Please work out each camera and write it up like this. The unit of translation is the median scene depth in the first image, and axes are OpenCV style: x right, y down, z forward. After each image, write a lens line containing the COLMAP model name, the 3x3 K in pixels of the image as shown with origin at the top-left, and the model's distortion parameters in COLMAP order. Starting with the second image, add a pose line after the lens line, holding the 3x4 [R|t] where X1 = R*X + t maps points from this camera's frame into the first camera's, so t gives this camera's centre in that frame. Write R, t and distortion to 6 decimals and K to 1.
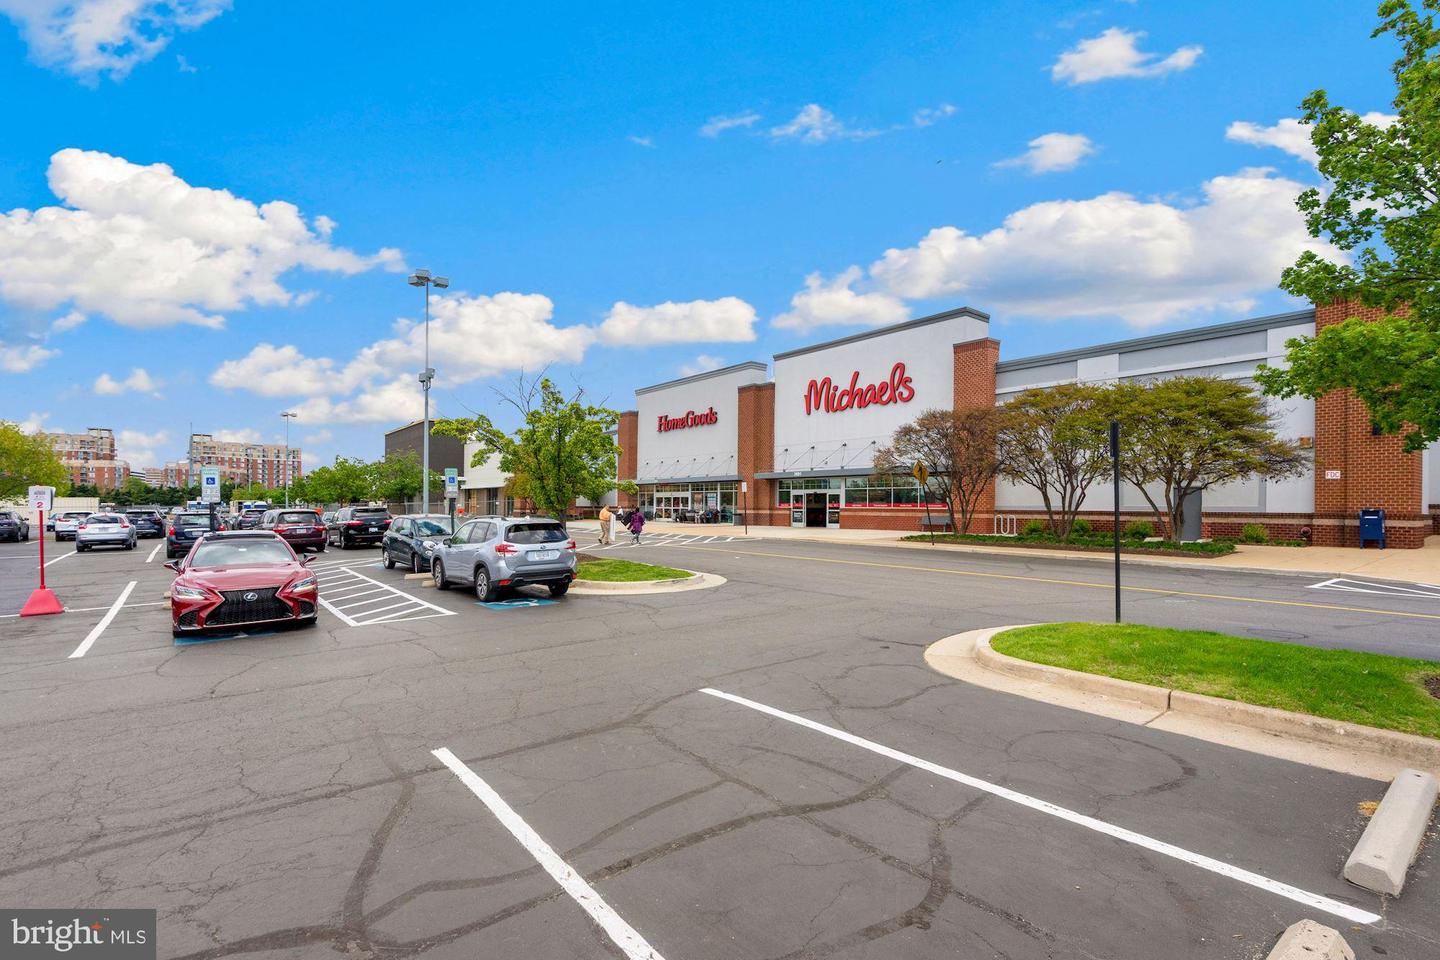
lens RADIAL K [[663.2, 0, 733.9], [0, 663.2, 502.0], [0, 0, 1]] dist [-0.000798, 0.000531]
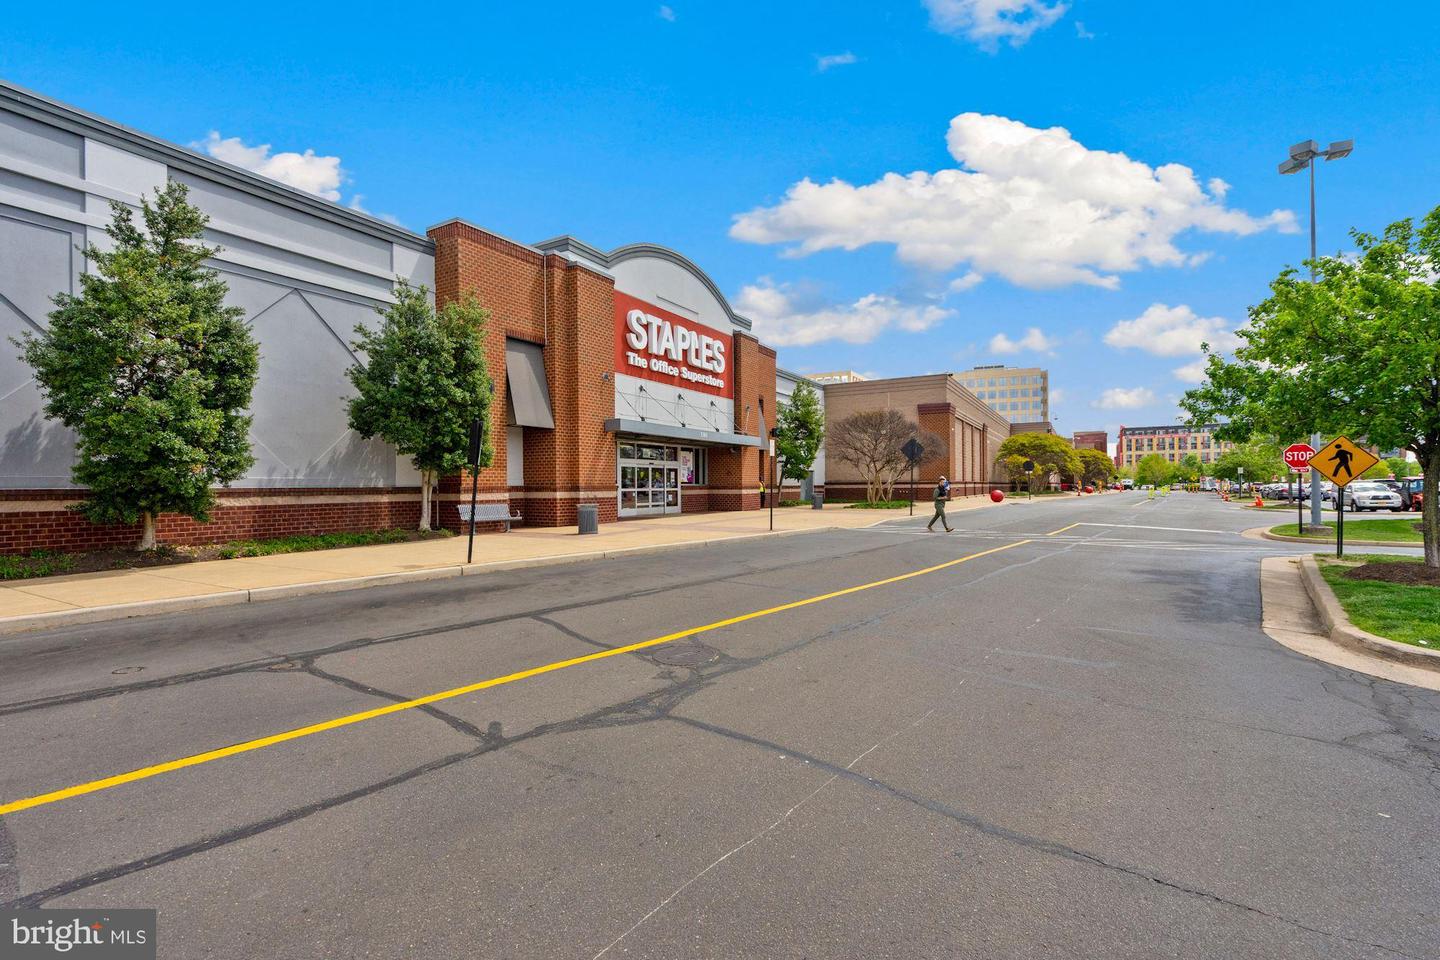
lens RADIAL K [[663.2, 0, 714.5], [0, 663.2, 485.0], [0, 0, 1]] dist [-0.000798, 0.000531]
pose [[0.999984, -0.002557, 0.005068, -1.397007], [0.002639, 0.999862, -0.016395, 0.053355], [-0.005025, 0.016408, 0.999853, -0.005083]]
